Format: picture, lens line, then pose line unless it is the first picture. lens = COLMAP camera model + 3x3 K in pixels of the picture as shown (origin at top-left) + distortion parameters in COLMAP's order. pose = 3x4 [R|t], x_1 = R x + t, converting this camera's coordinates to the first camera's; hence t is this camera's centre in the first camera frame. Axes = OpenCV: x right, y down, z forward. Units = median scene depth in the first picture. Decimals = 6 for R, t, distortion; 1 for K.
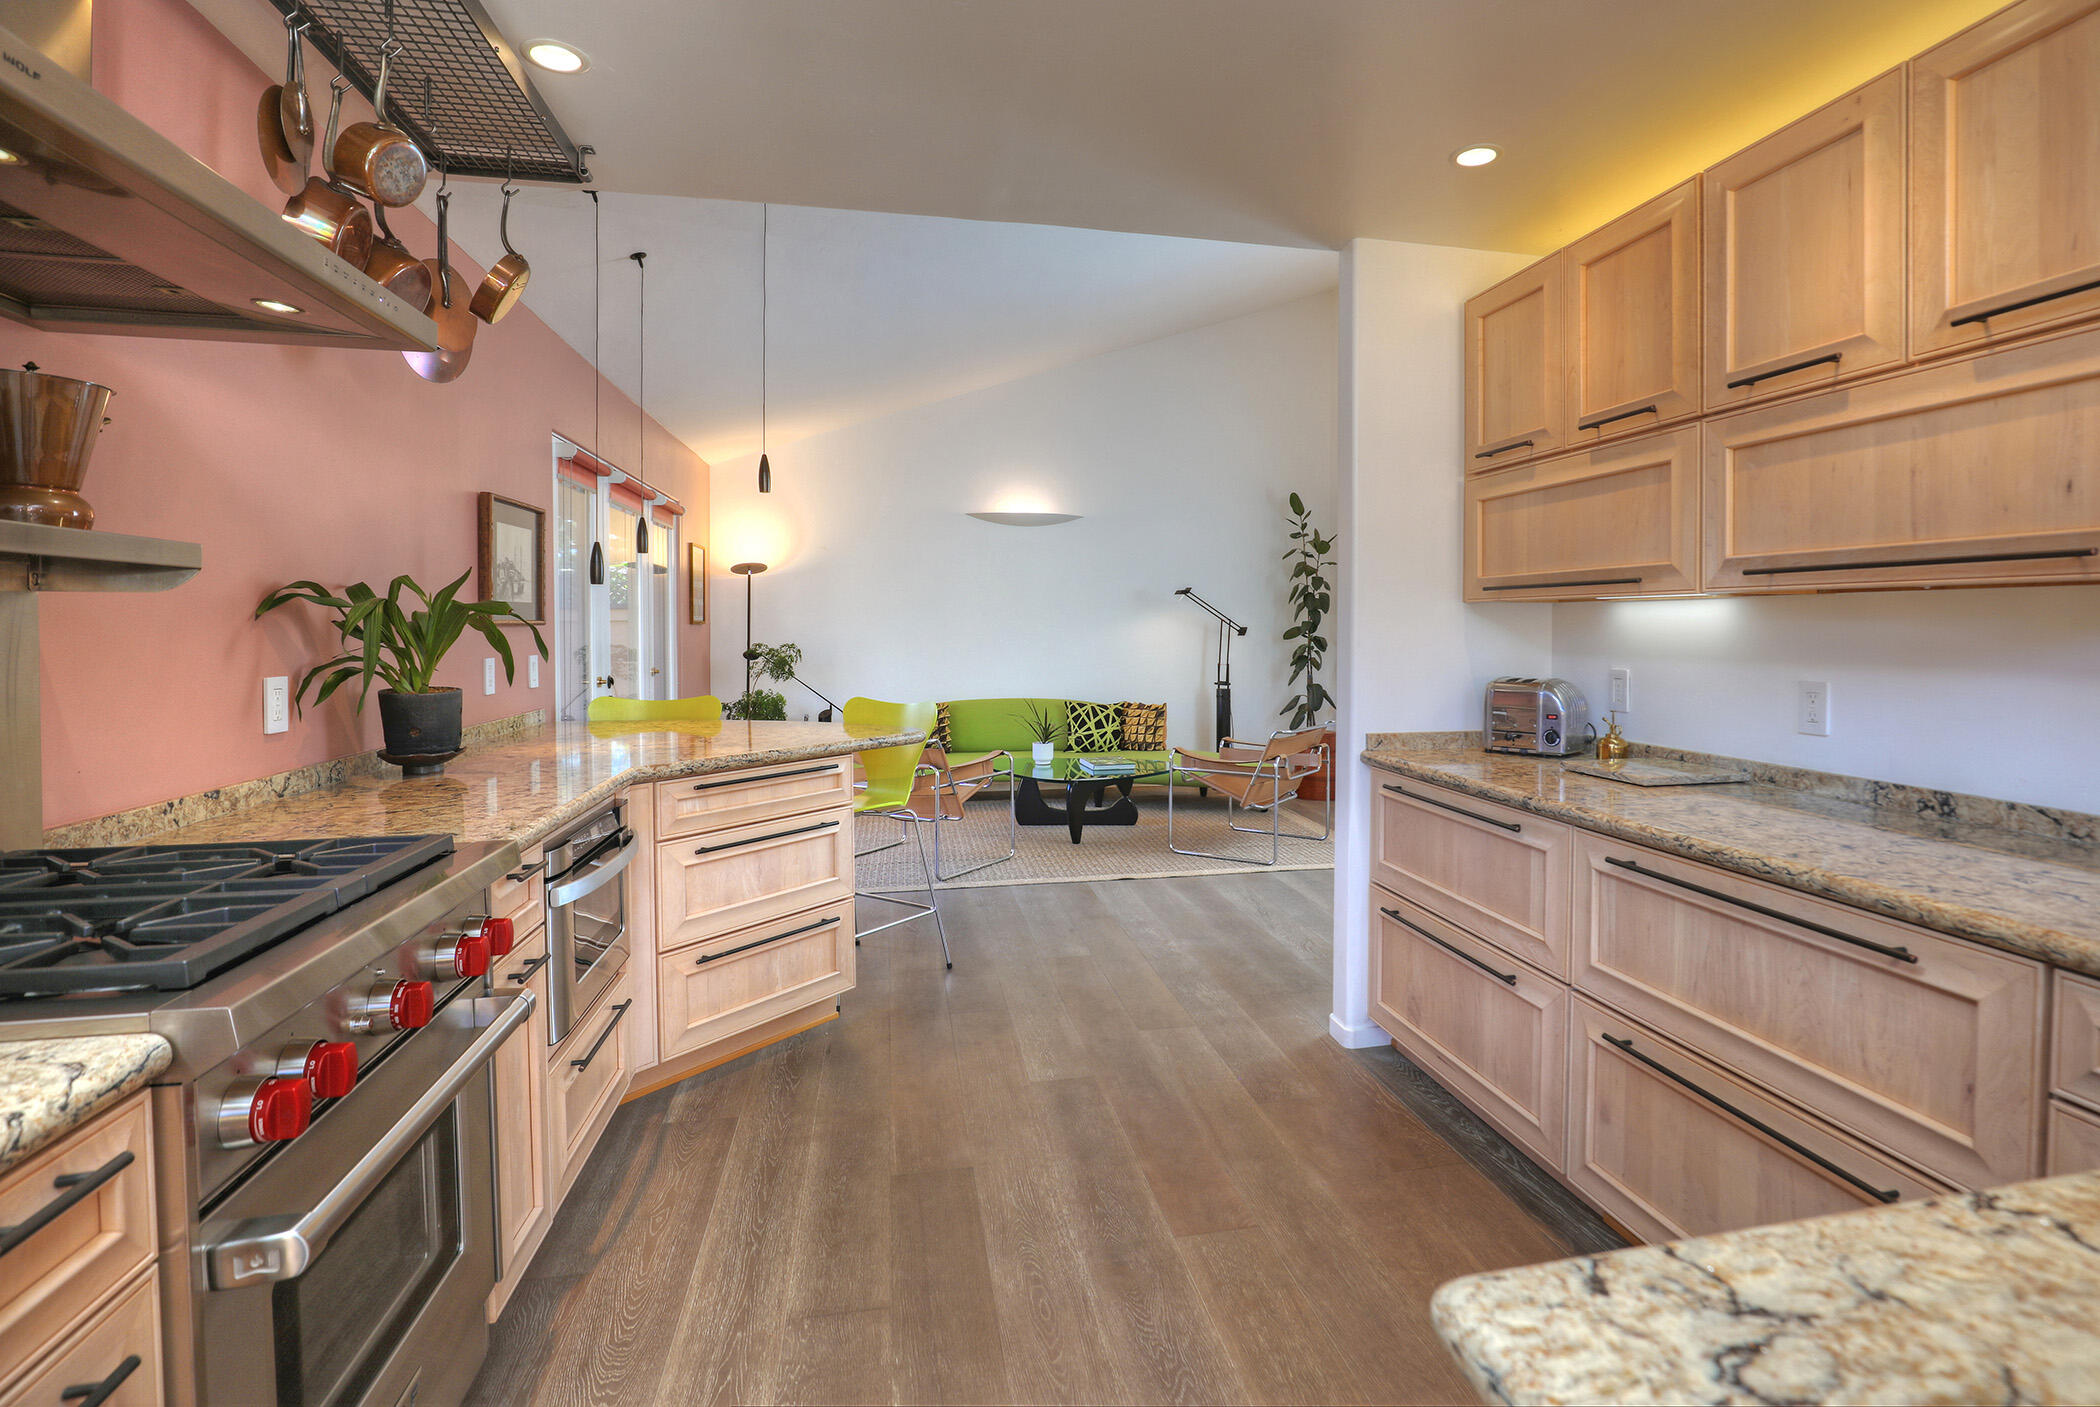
lens RADIAL K [[1053.6, 0, 1108.4], [0, 1053.6, 646.5], [0, 0, 1]] dist [-0.069378, -0.000027]
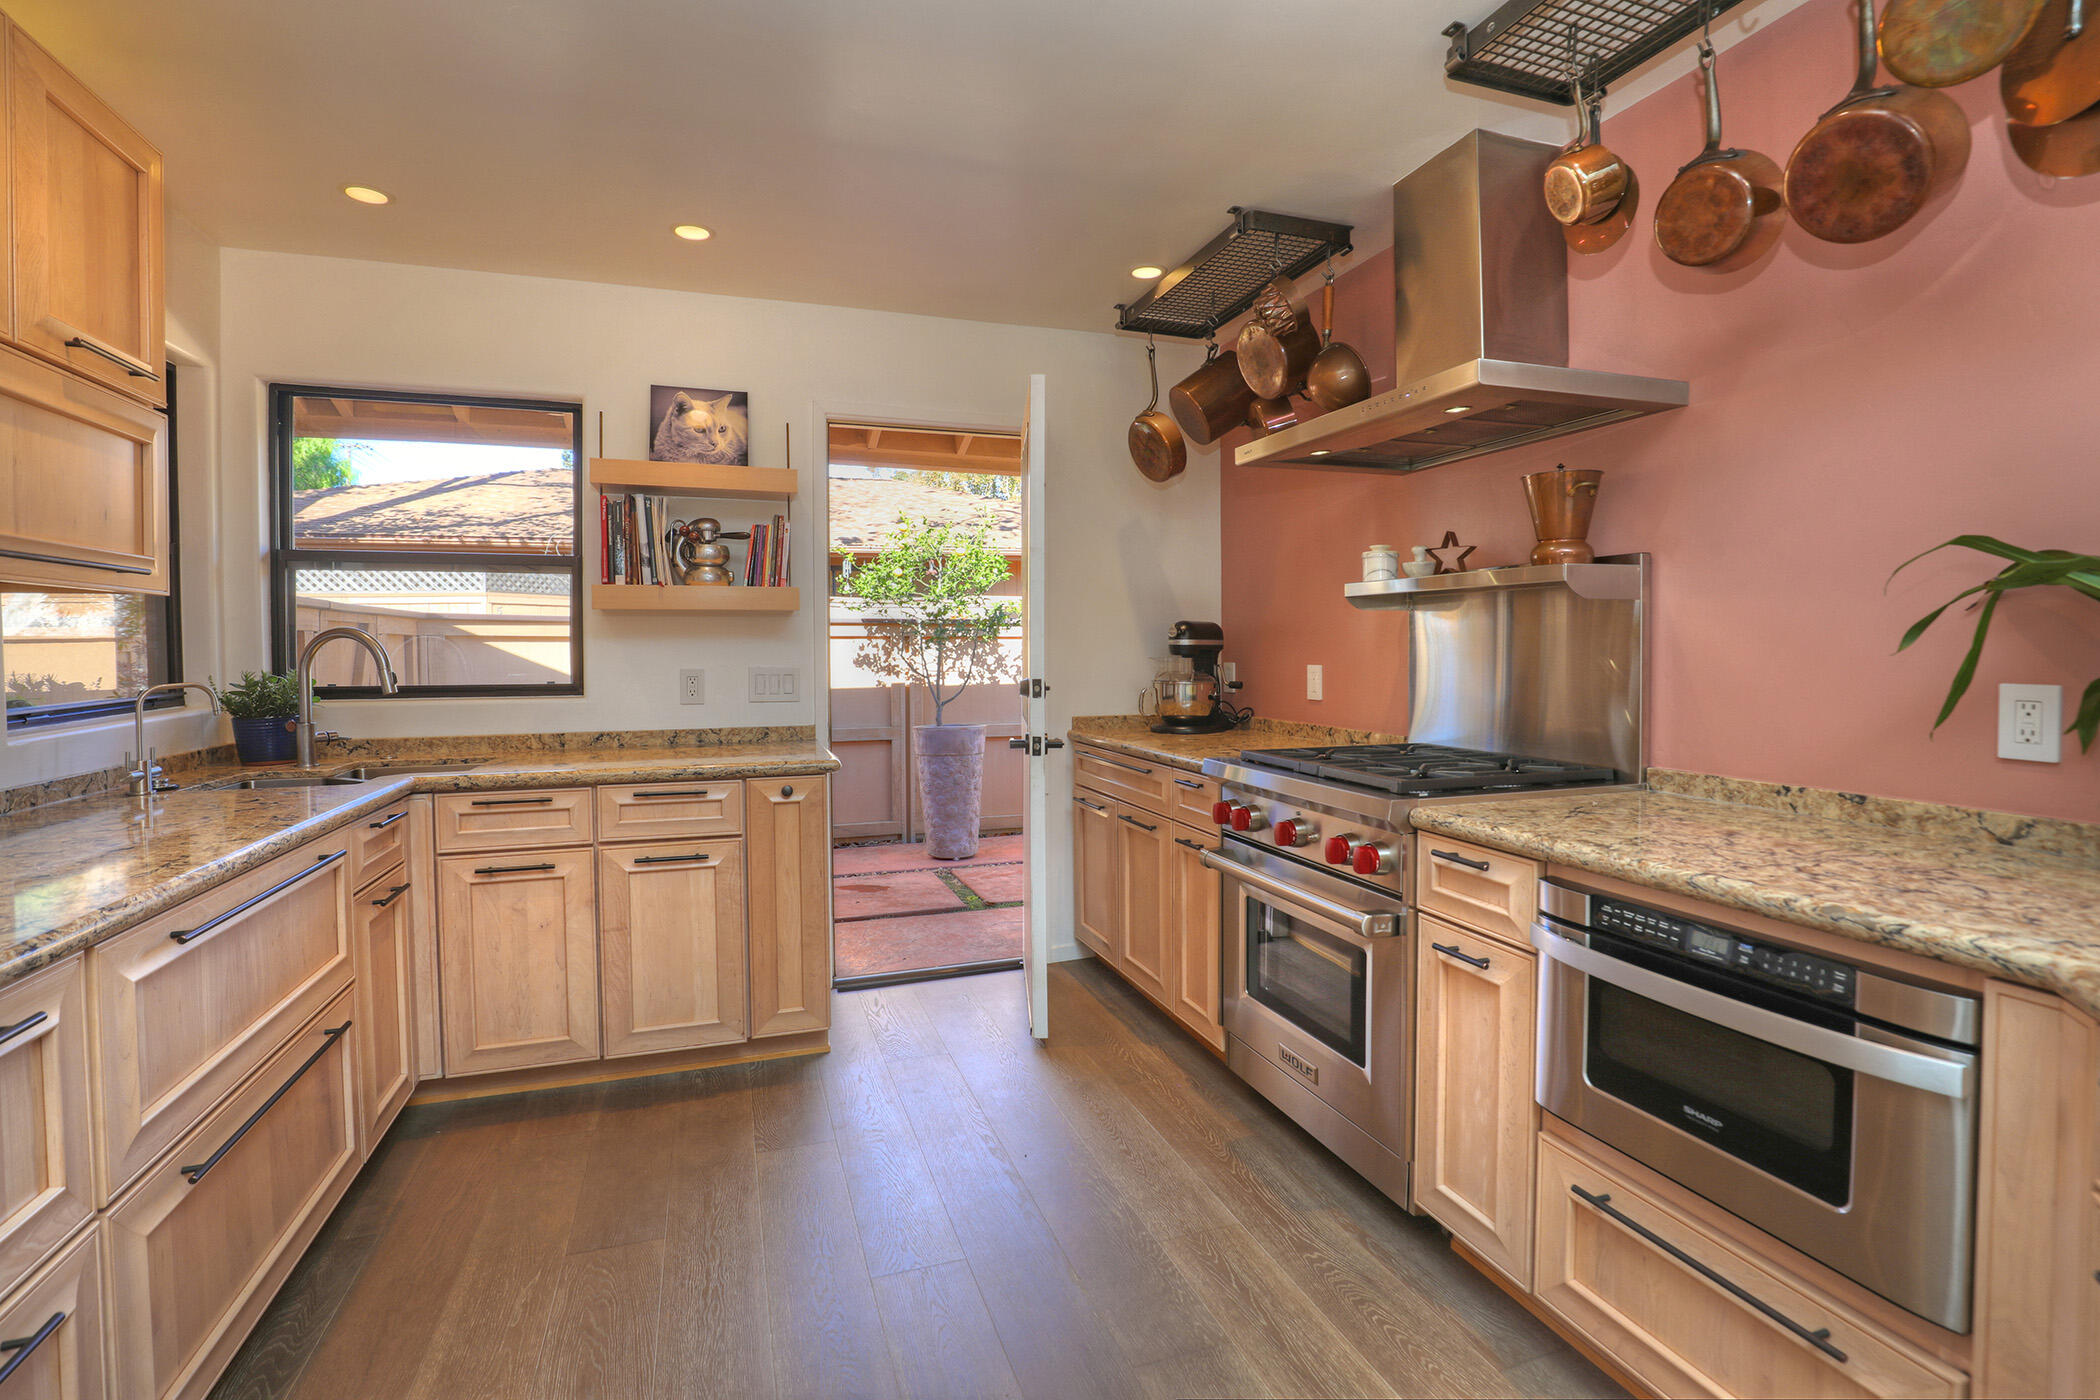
lens RADIAL K [[993.1, 0, 1037.1], [0, 993.1, 654.8], [0, 0, 1]] dist [-0.014890, -0.000161]
pose [[-0.993472, 0.006744, -0.113877, -0.029226], [0.003164, 0.999496, 0.031588, -0.017459], [0.114033, 0.031021, -0.992993, 1.792069]]
